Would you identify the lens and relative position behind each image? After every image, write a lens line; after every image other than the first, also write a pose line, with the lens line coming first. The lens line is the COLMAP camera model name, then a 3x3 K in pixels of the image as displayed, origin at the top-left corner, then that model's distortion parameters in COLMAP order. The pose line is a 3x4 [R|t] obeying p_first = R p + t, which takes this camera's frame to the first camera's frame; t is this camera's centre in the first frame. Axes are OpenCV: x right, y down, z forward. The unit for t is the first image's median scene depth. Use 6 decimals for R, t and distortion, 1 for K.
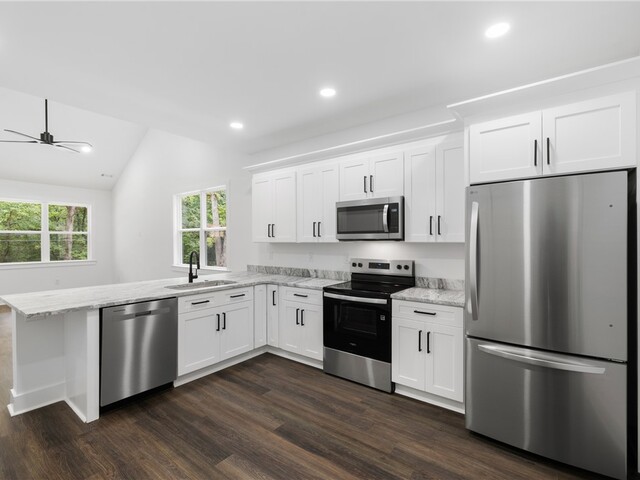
lens RADIAL K [[305.7, 0, 319.3], [0, 305.7, 241.9], [0, 0, 1]] dist [-0.000925, 0.000072]
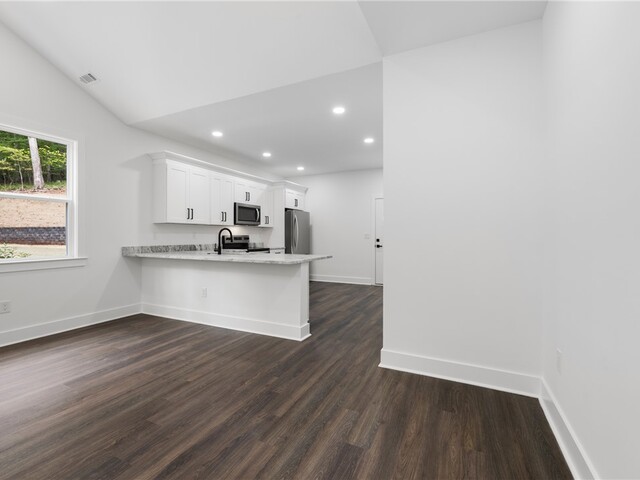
lens RADIAL K [[300.3, 0, 318.4], [0, 300.3, 236.6], [0, 0, 1]] dist [-0.000080, 0.000031]
pose [[-0.202739, -0.001541, 0.979232, -1.619023], [0.000734, 0.999998, 0.001725, 0.059307], [-0.979232, 0.001069, -0.202738, 0.836530]]
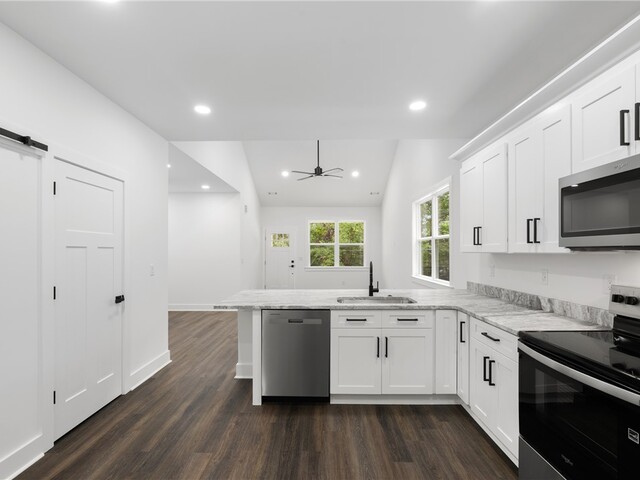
lens RADIAL K [[308.4, 0, 320.5], [0, 308.4, 251.4], [0, 0, 1]] dist [0.000198, 0.000471]
pose [[0.601438, 0.001181, -0.798919, 0.221206], [-0.002197, 0.999998, -0.000175, -0.000070], [0.798917, 0.001860, 0.601439, 0.314484]]
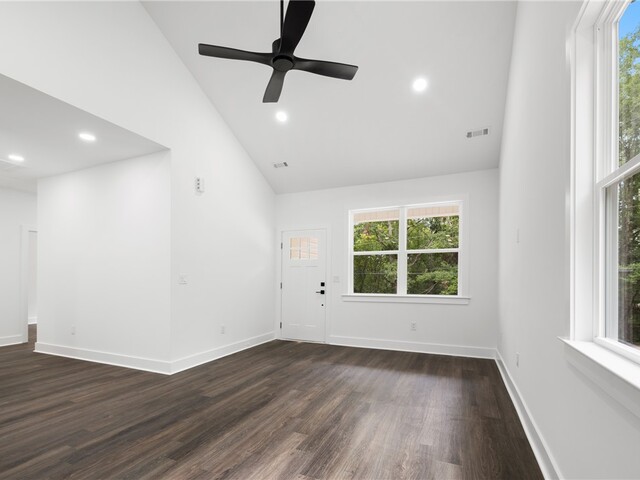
lens RADIAL K [[319.4, 0, 317.0], [0, 319.4, 280.6], [0, 0, 1]] dist [0.000593, -0.000051]
pose [[0.226621, 0.011415, -0.973916, -0.498003], [-0.004760, 0.999932, 0.010612, 0.052538], [0.973971, 0.002231, 0.226660, 1.323016]]
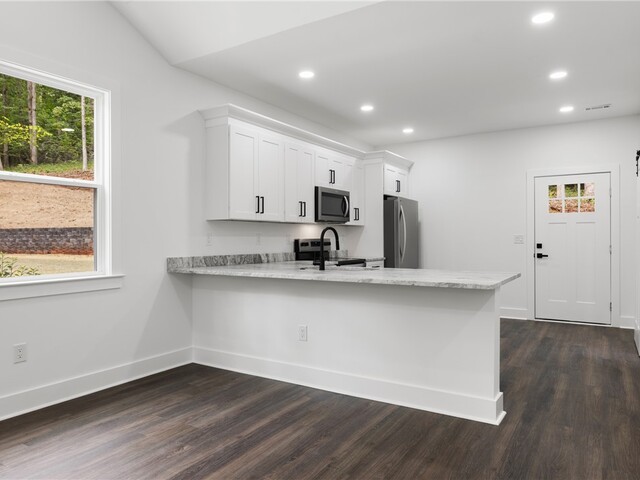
lens RADIAL K [[449.5, 0, 320.0], [0, 449.5, 240.0], [0, 0, 1]] dist [-0.002168, 0.000741]
pose [[-0.090691, 0.000493, 0.995879, -1.455611], [0.005832, 0.999983, 0.000036, 0.059016], [-0.995862, 0.005812, -0.090693, 1.074666]]
